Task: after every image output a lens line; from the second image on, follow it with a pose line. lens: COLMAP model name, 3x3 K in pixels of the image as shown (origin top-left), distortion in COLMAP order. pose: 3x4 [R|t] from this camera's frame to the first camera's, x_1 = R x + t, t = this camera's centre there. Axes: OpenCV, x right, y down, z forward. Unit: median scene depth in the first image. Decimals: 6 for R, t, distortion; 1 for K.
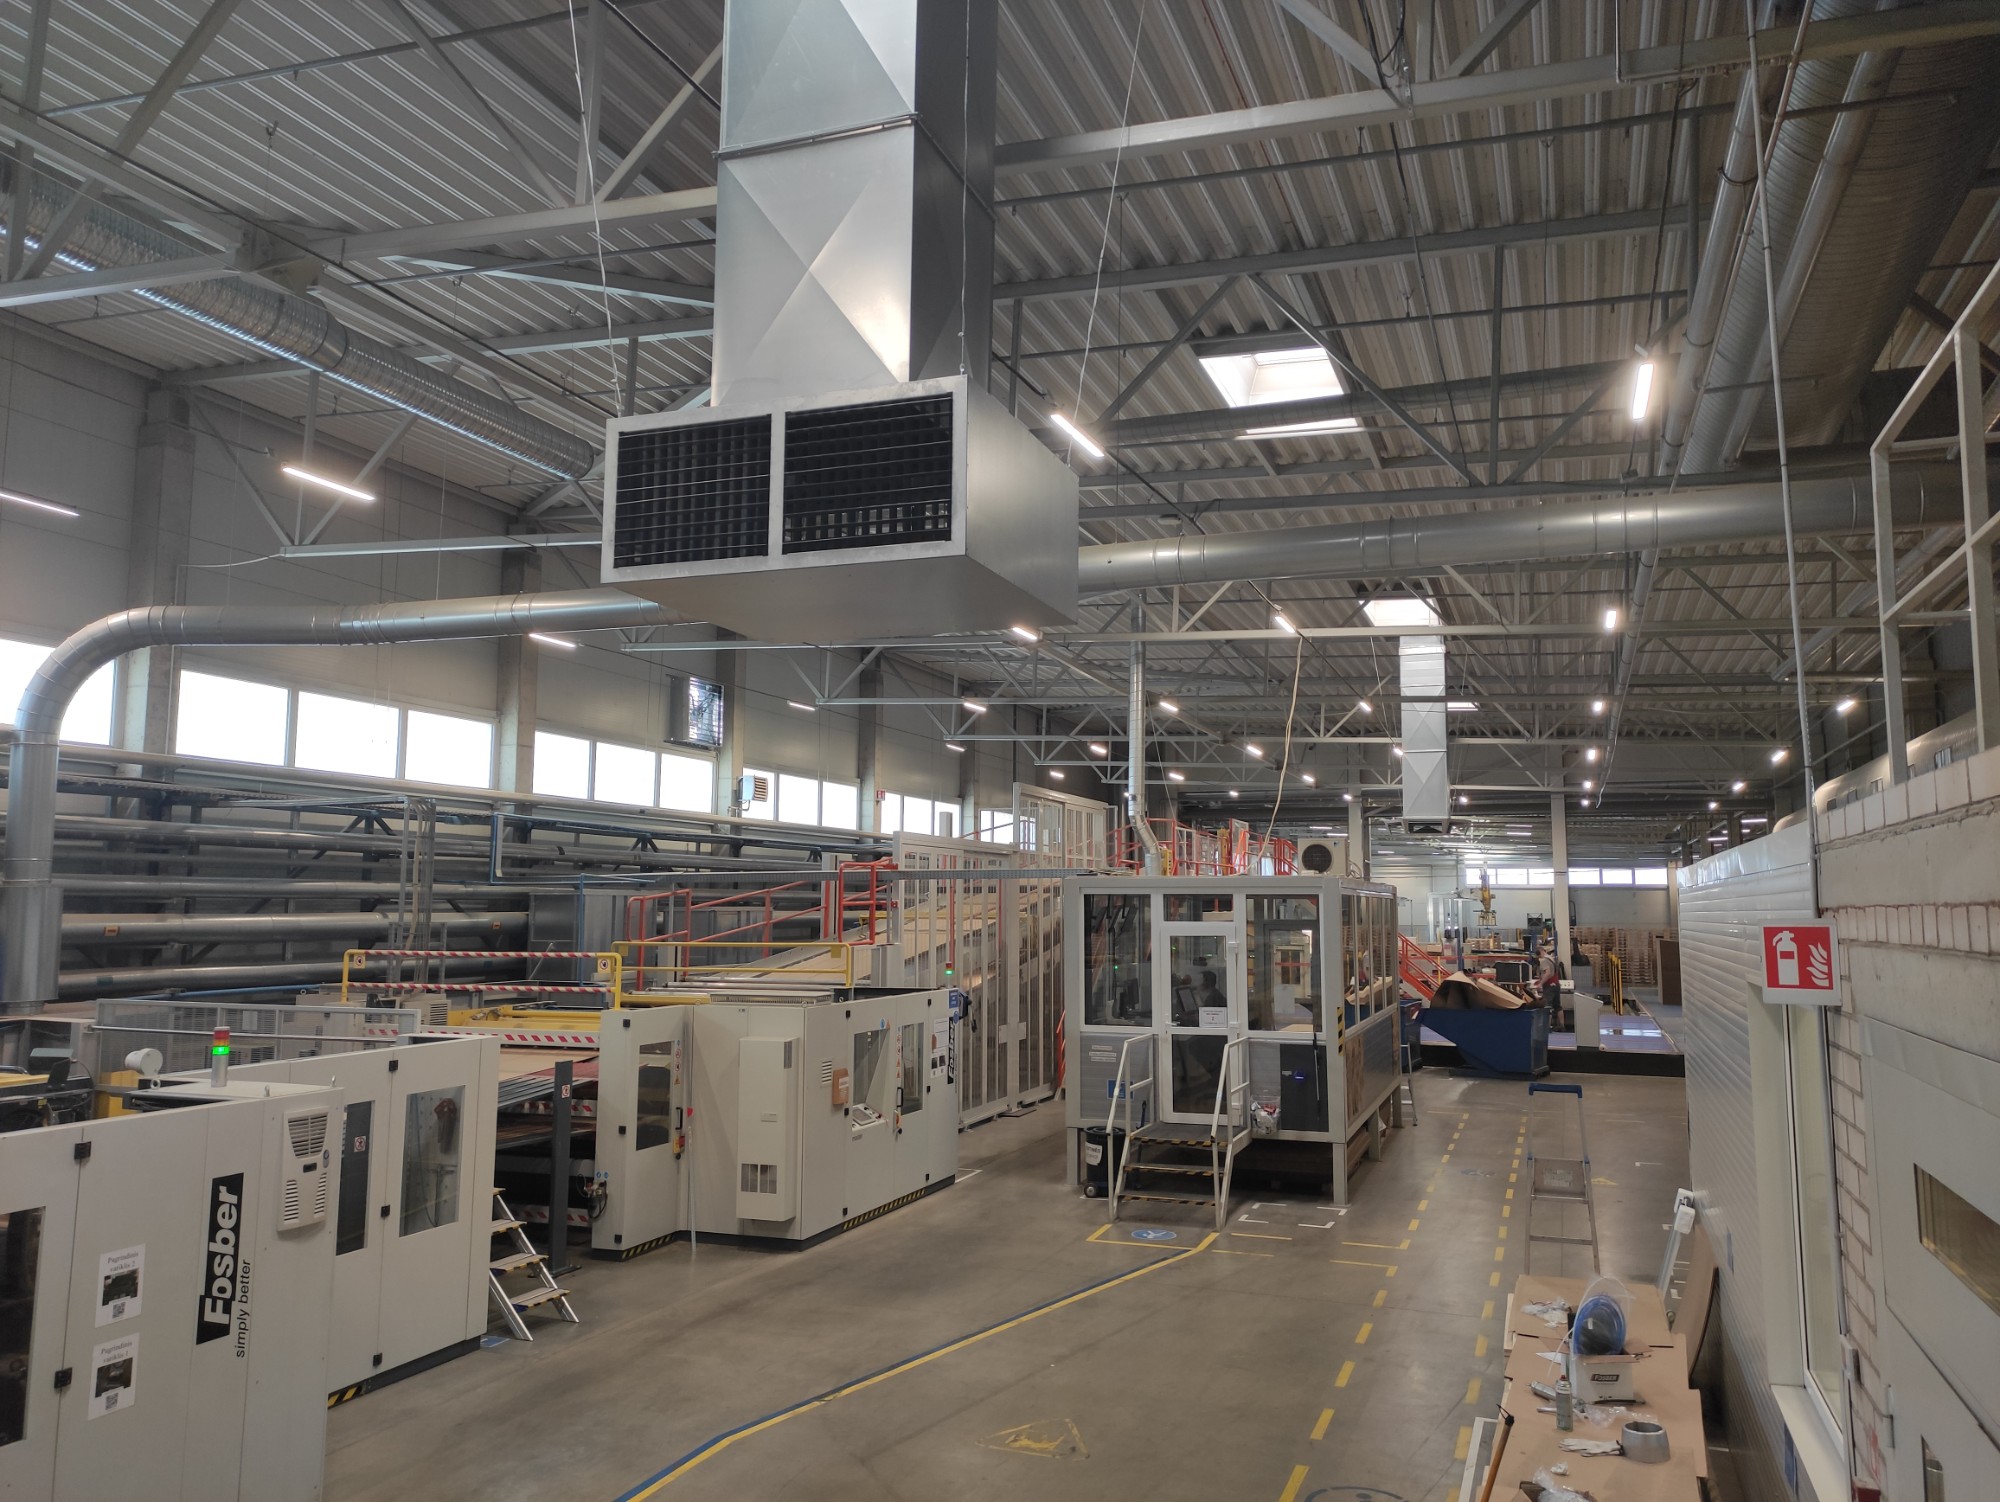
lens RADIAL K [[1468.0, 0, 1000.0], [0, 1468.0, 751.0], [0, 0, 1]] dist [0.052189, -0.048071]
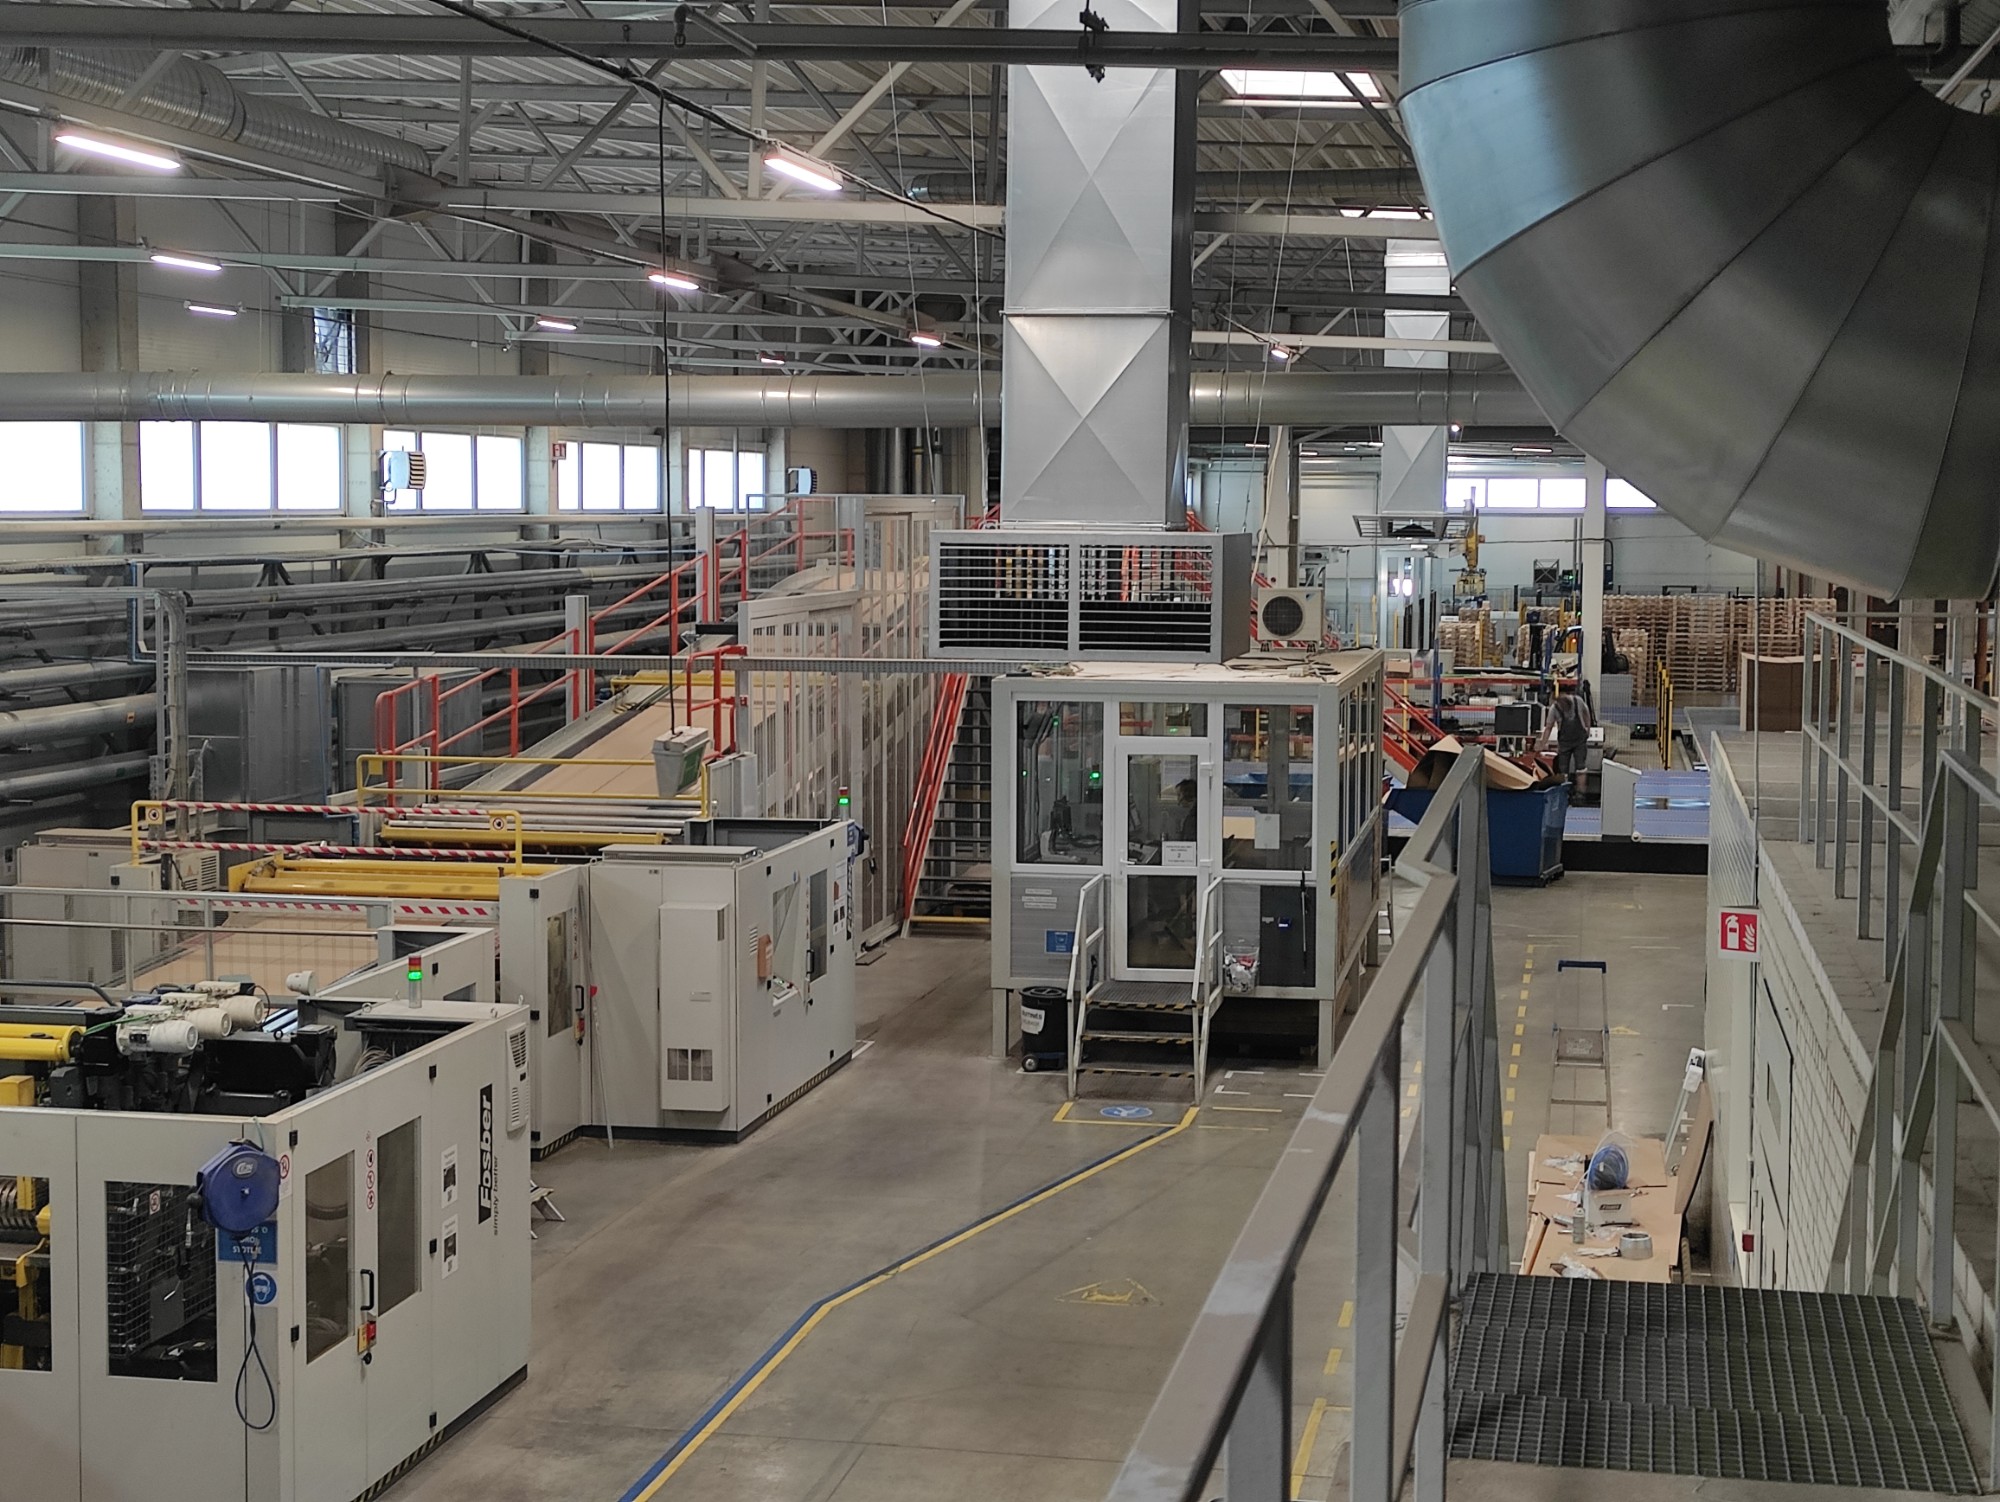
lens RADIAL K [[2934.6, 0, 988.5], [0, 2934.6, 748.8], [0, 0, 1]] dist [0.052858, -0.067688]
pose [[0.987160, -0.013442, 0.159165, -0.254914], [-0.017222, 0.981687, 0.189720, -0.213763], [-0.158801, -0.190025, 0.968851, -0.636451]]
